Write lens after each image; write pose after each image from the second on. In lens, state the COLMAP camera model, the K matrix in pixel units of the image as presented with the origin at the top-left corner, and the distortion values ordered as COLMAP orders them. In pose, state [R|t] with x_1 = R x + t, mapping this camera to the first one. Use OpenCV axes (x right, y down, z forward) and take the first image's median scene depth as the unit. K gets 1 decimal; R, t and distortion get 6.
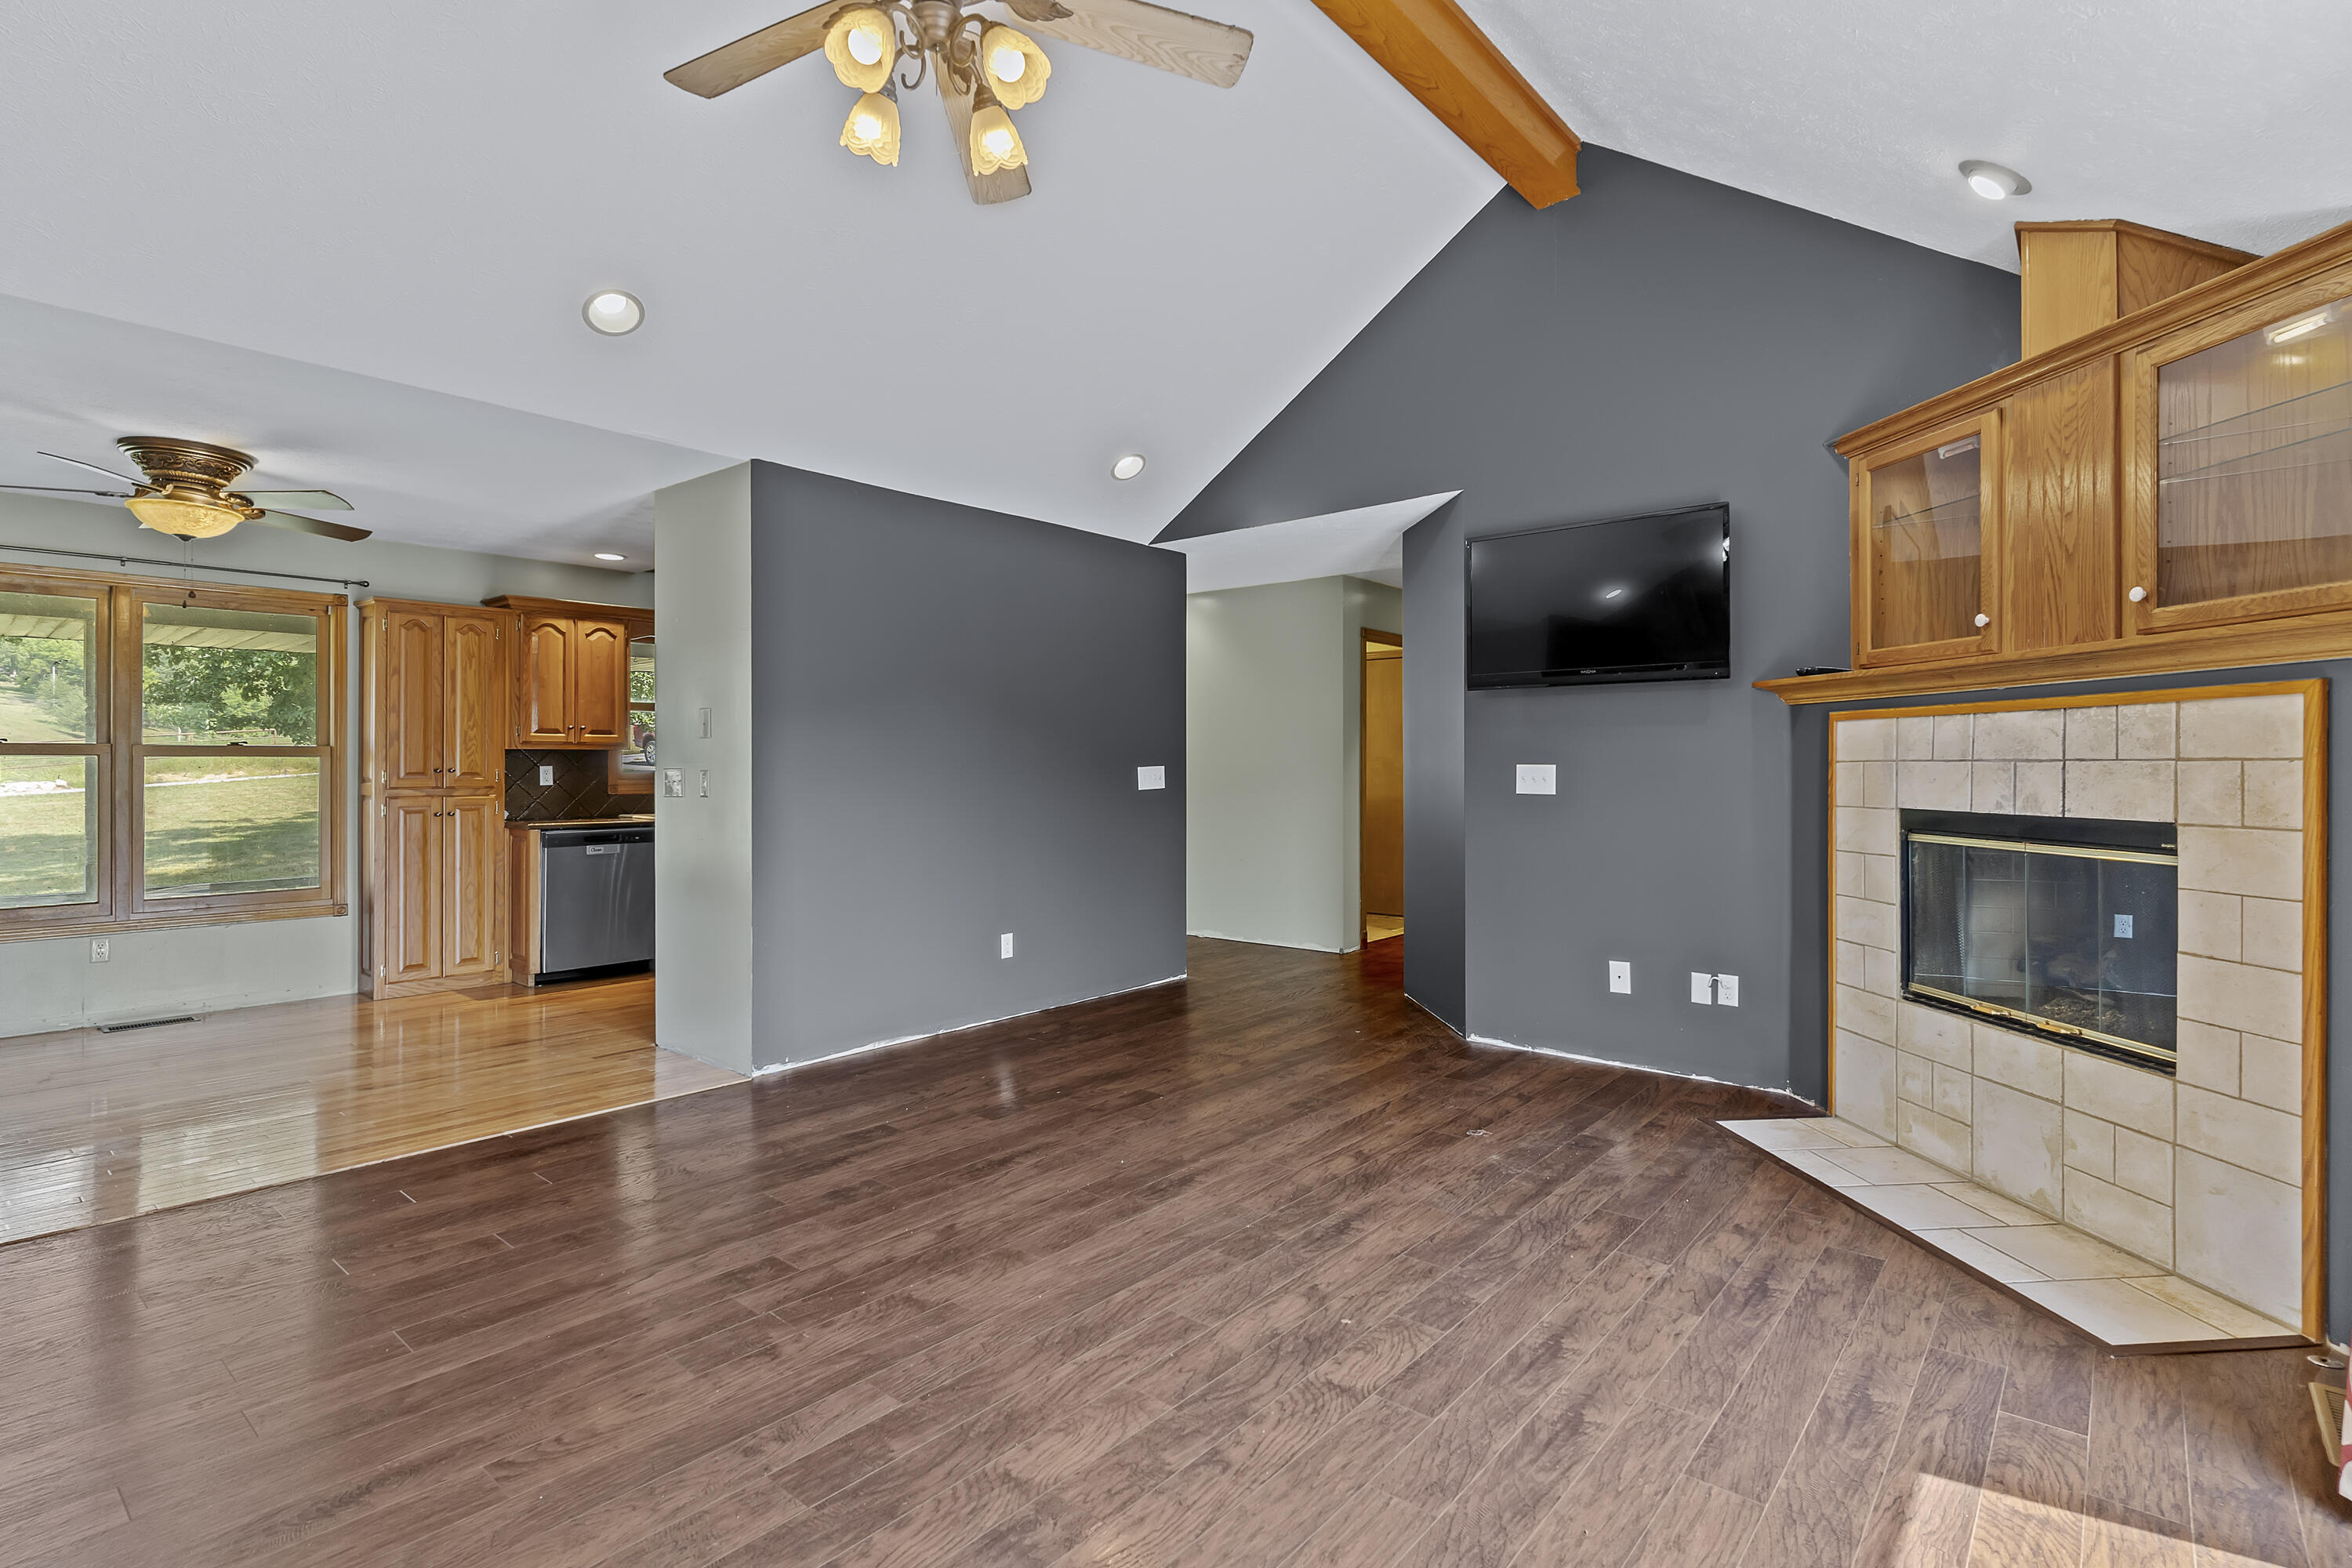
lens RADIAL K [[1135.9, 0, 1174.3], [0, 1135.9, 755.2], [0, 0, 1]] dist [0.005092, -0.001138]
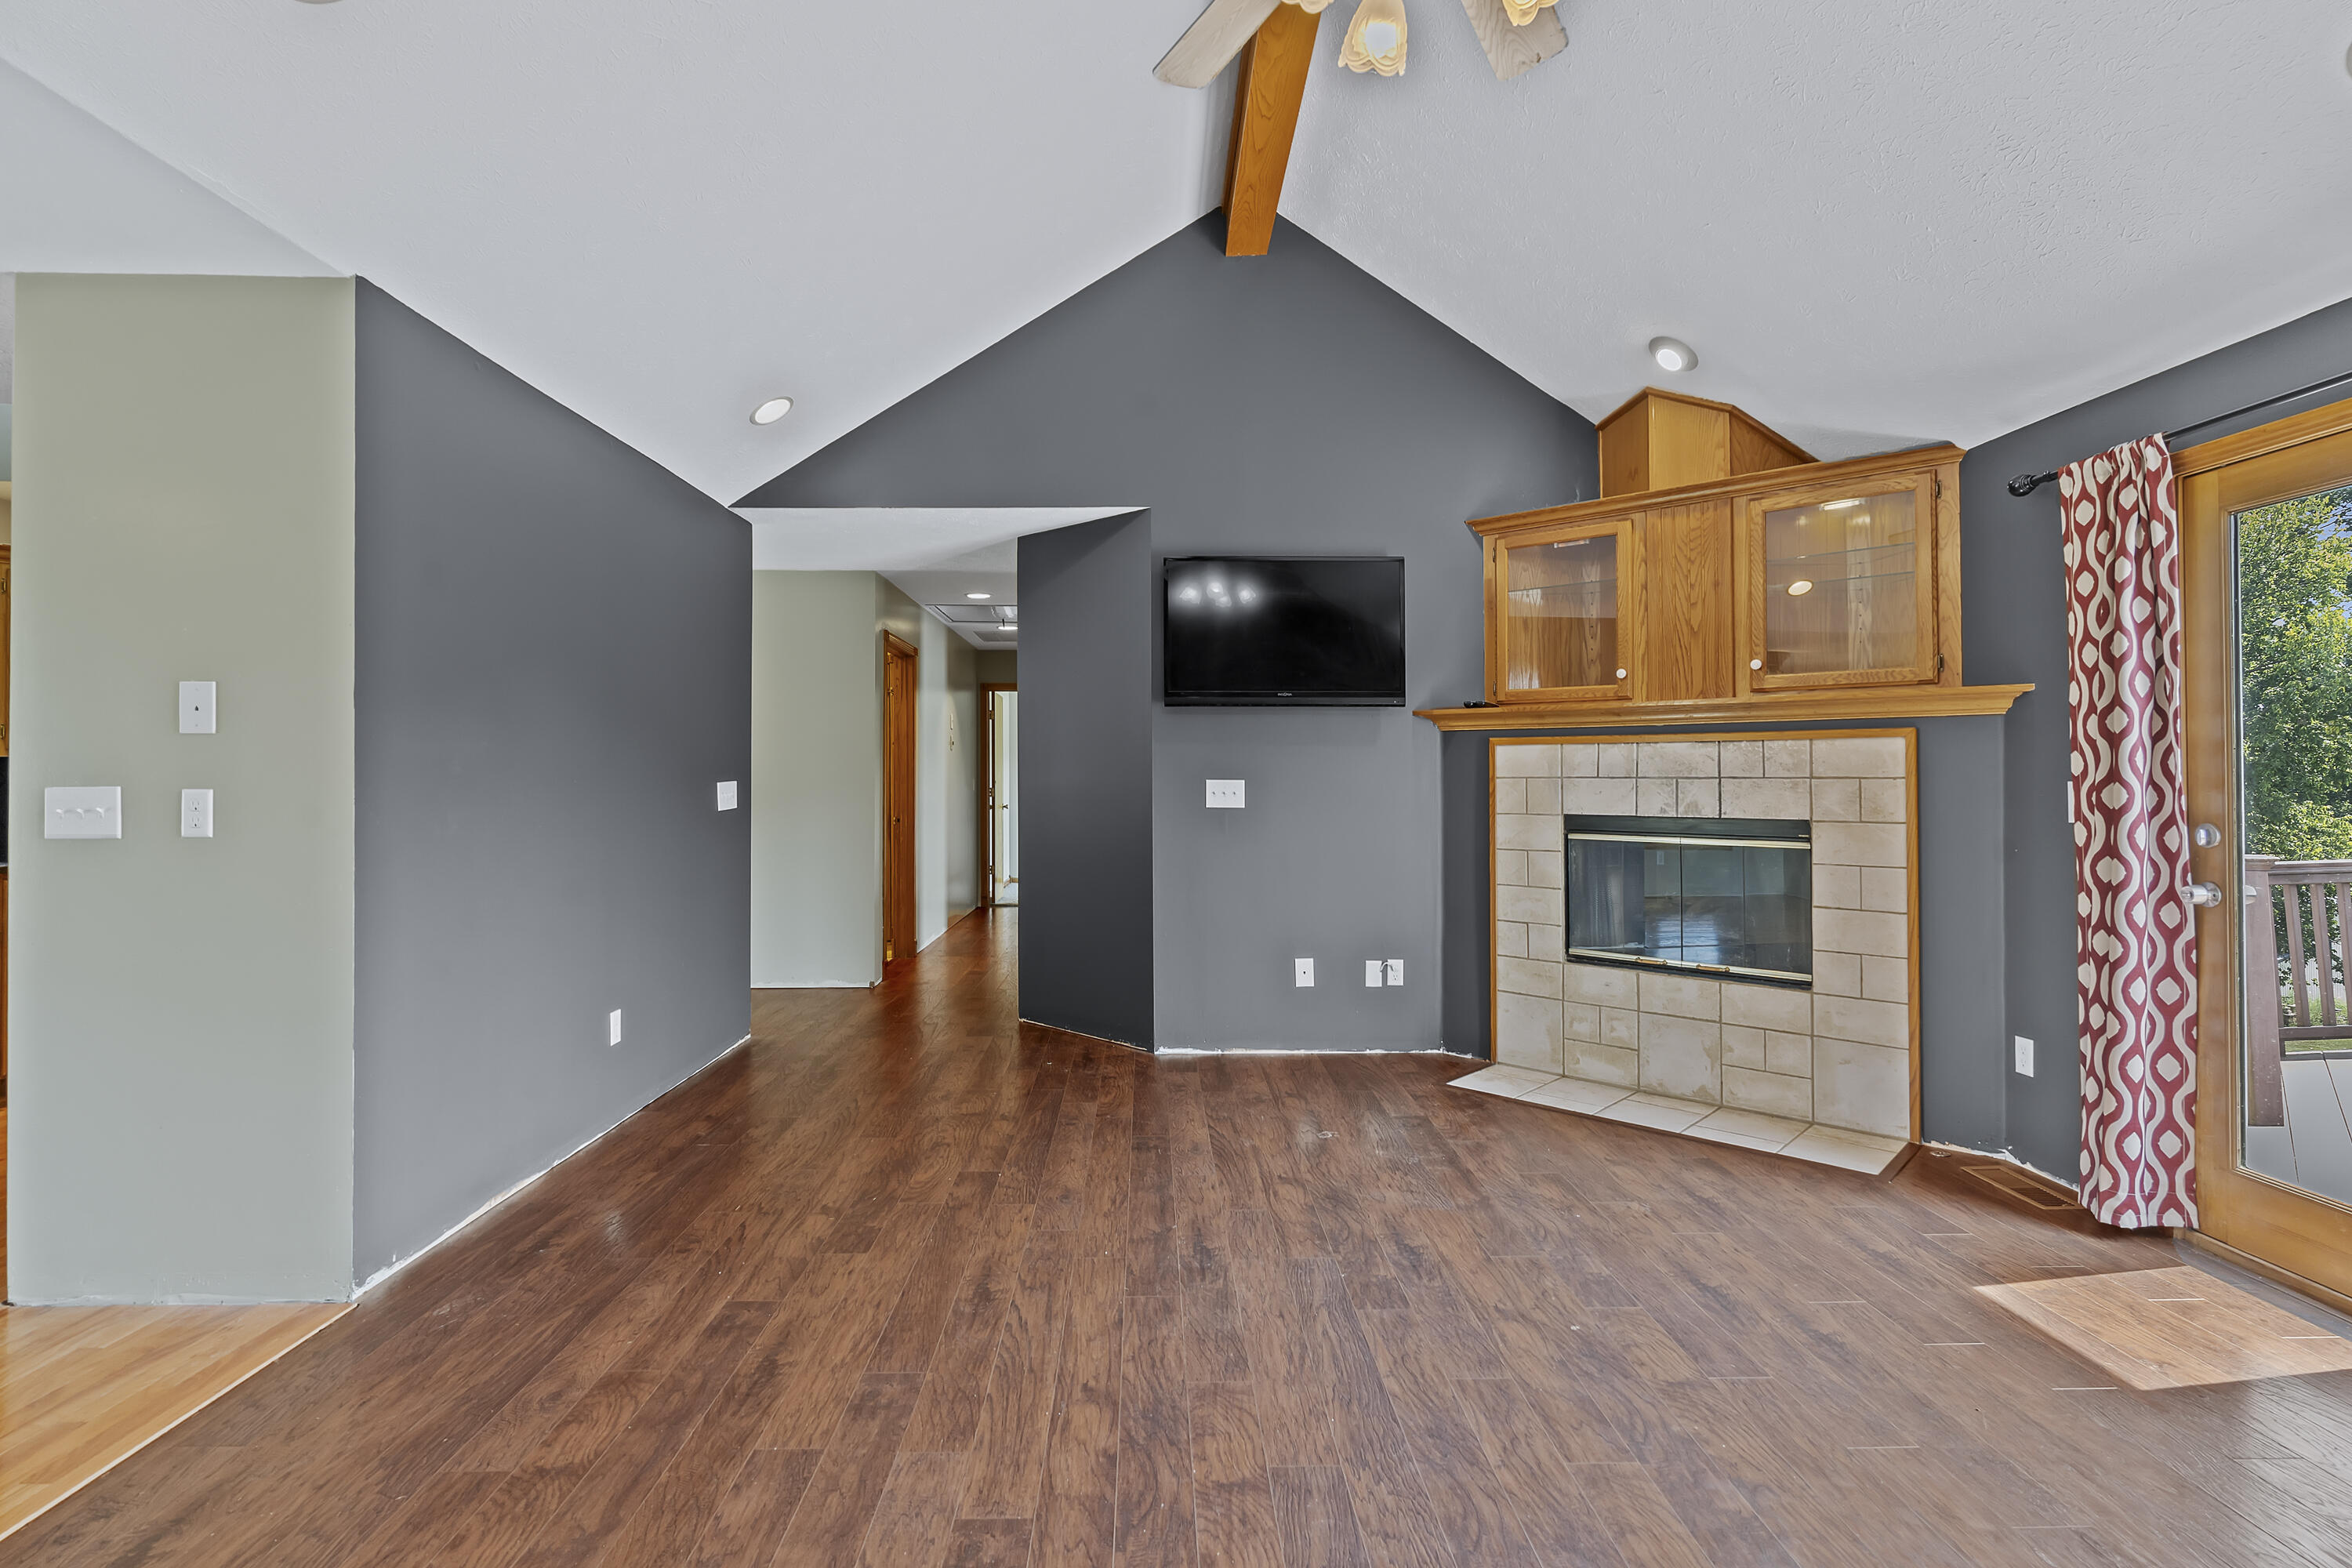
lens RADIAL K [[1135.9, 0, 1166.1], [0, 1135.9, 749.7], [0, 0, 1]] dist [0.005092, -0.001138]
pose [[0.754500, 0.015131, 0.656126, -0.593210], [-0.005283, 0.999842, -0.016982, -0.002518], [-0.656279, 0.009347, 0.754460, 0.341207]]
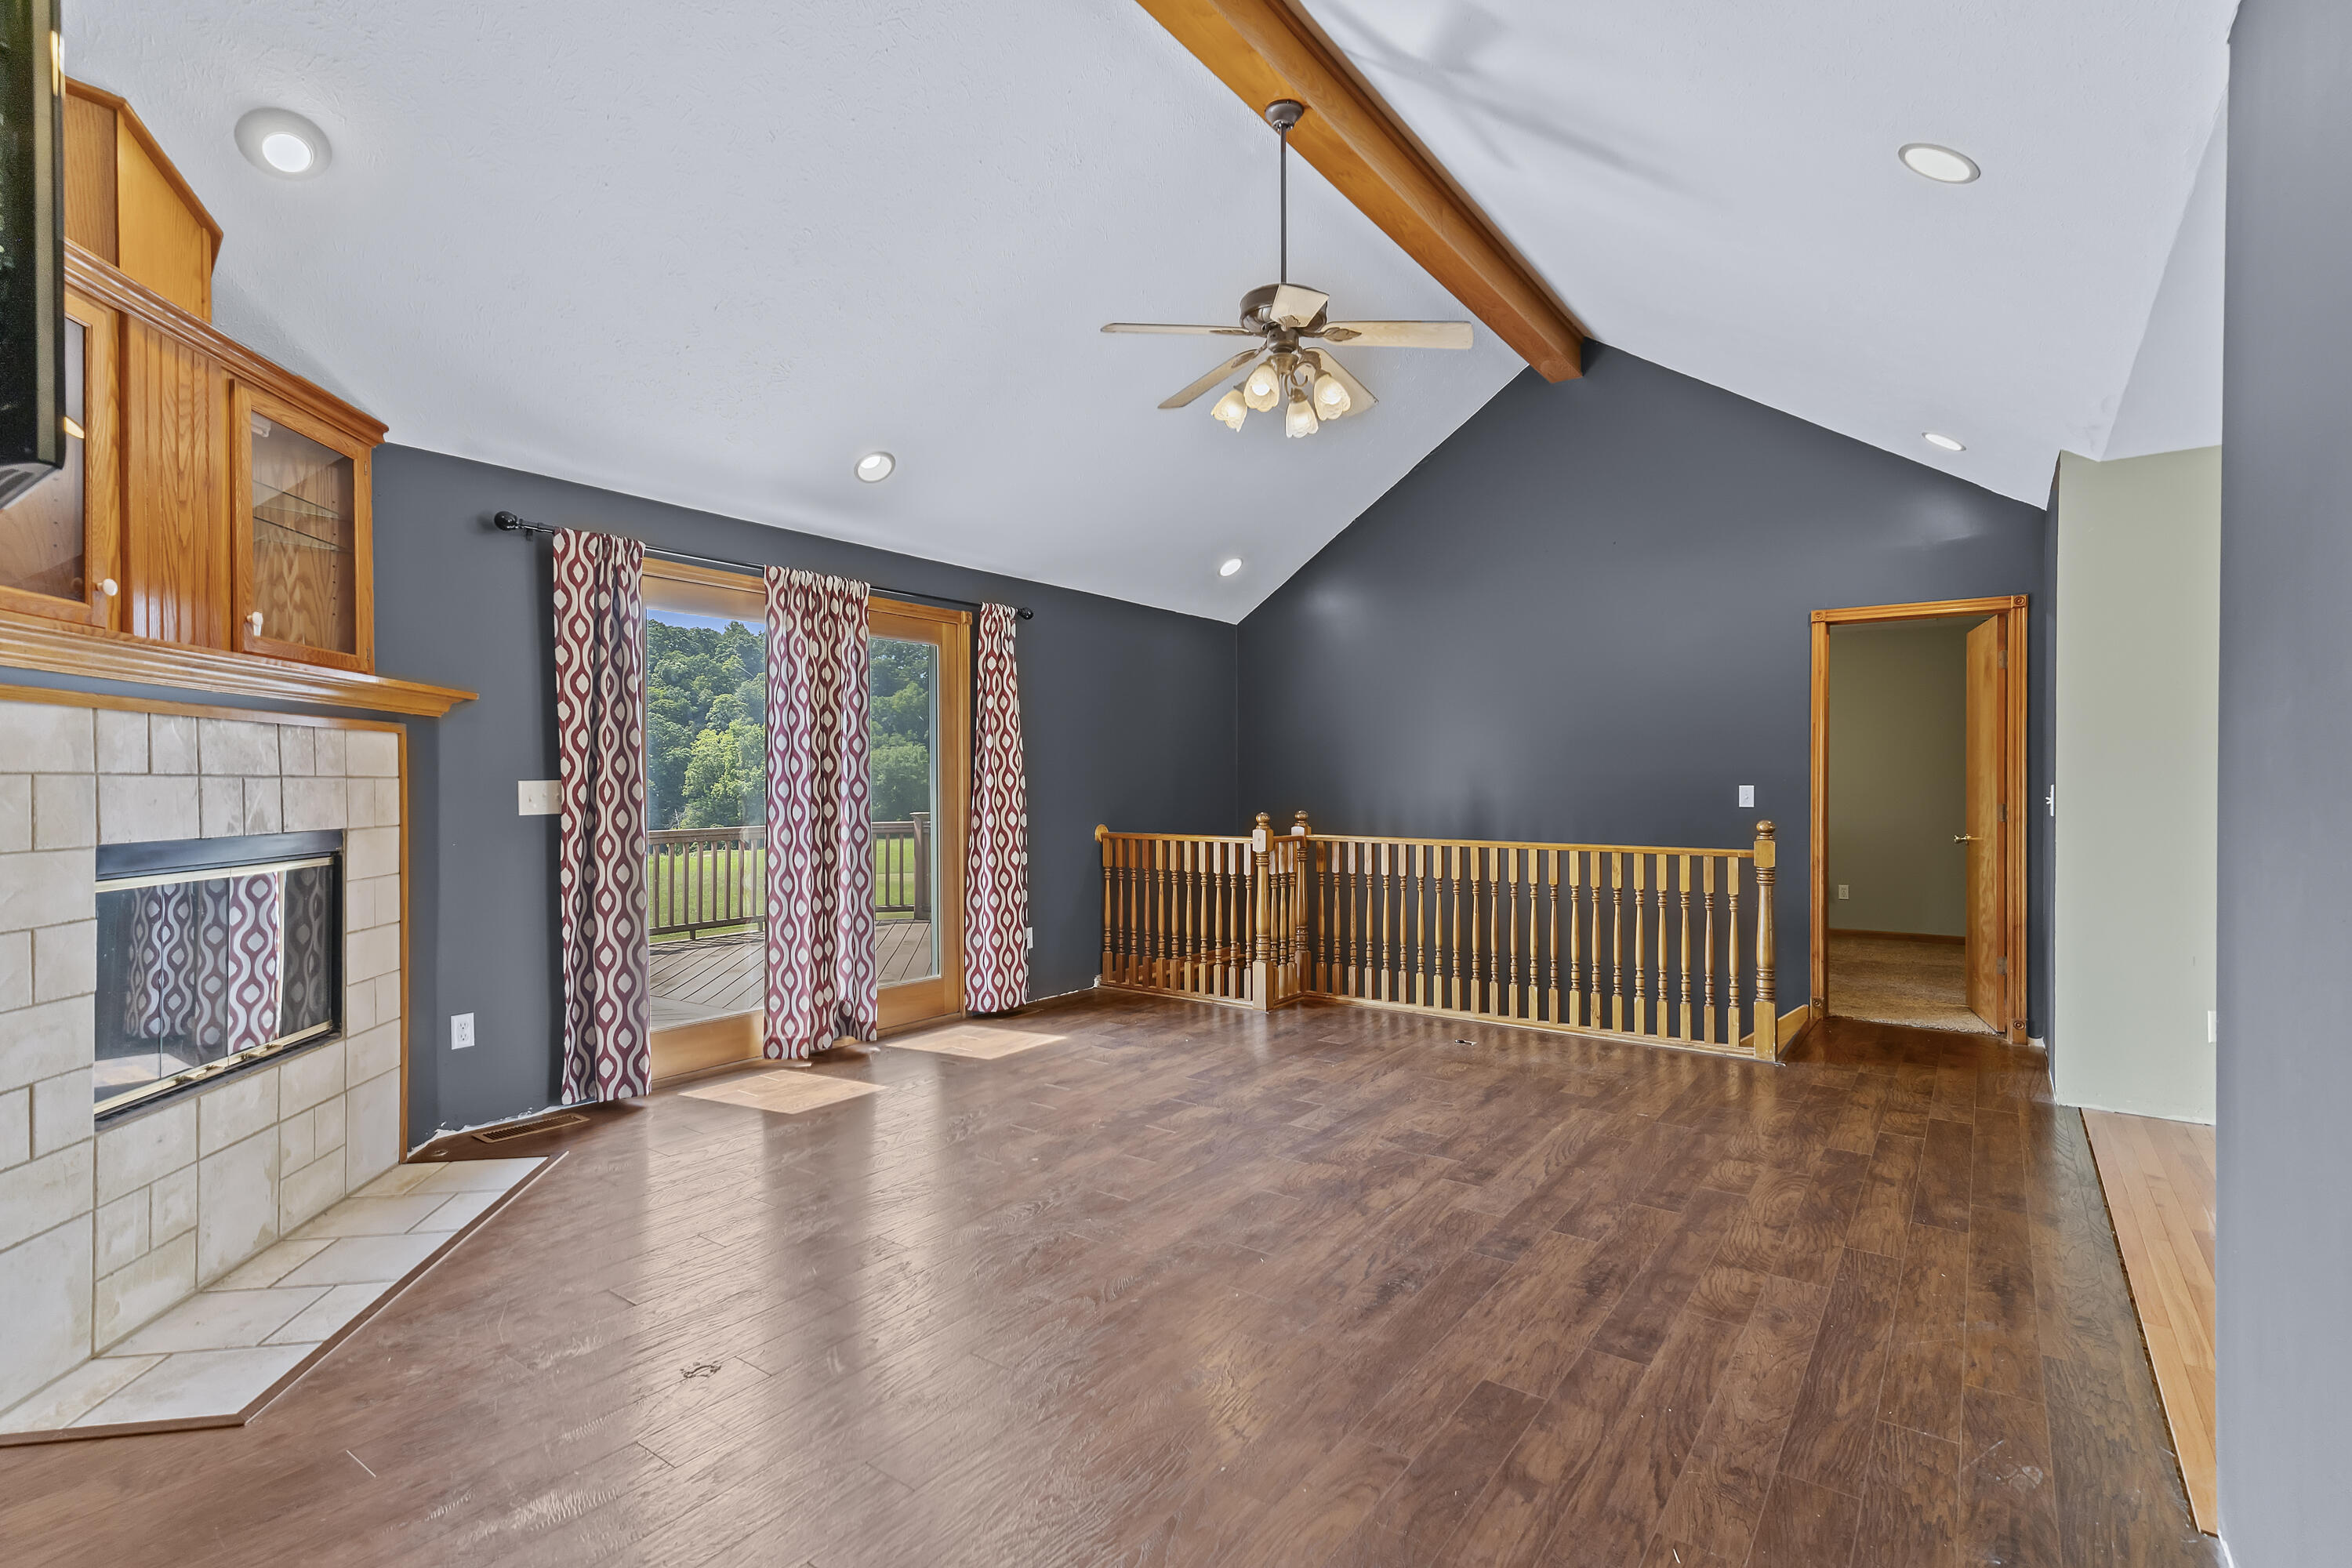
lens RADIAL K [[1135.9, 0, 1191.9], [0, 1135.9, 804.5], [0, 0, 1]] dist [0.005092, -0.001138]
pose [[-0.996060, -0.001093, -0.088675, 0.056404], [-0.002054, 0.999940, 0.010743, 0.011464], [0.088658, 0.010883, -0.996003, 1.837499]]
